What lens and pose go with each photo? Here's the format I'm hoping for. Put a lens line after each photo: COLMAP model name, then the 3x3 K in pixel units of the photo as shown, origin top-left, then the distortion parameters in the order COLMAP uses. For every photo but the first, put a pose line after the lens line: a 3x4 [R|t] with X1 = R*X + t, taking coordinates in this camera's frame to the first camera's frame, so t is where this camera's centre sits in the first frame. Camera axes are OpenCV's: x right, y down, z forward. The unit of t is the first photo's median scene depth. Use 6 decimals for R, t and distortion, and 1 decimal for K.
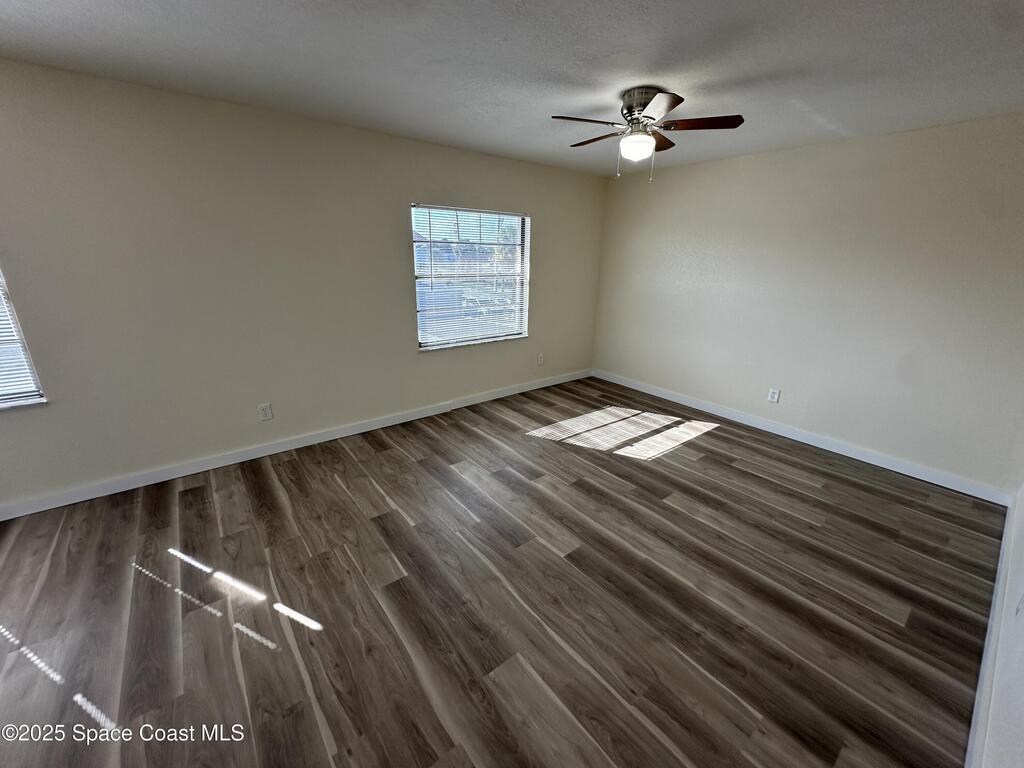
lens RADIAL K [[405.9, 0, 514.6], [0, 405.9, 382.5], [0, 0, 1]] dist [-0.001827, 0.000113]
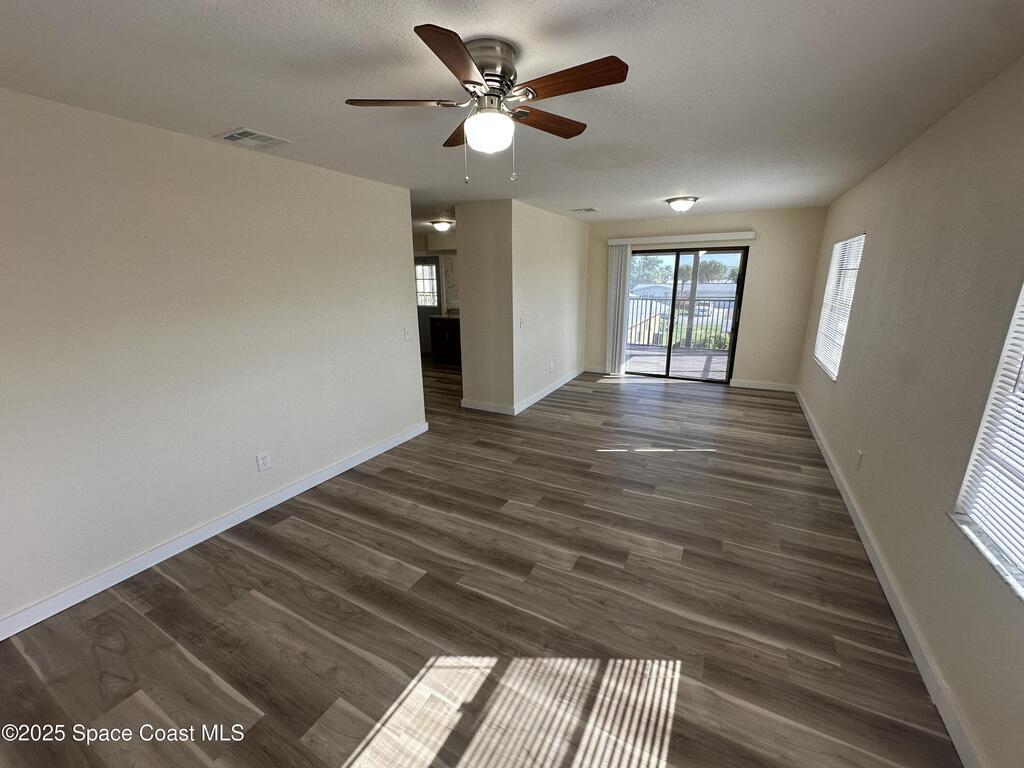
lens RADIAL K [[405.9, 0, 514.6], [0, 405.9, 382.5], [0, 0, 1]] dist [-0.001827, 0.000113]
pose [[-0.919496, 0.089244, -0.382835, 0.493093], [-0.126117, 0.855433, 0.502323, -0.504407], [0.372319, 0.510166, -0.775312, 1.550798]]
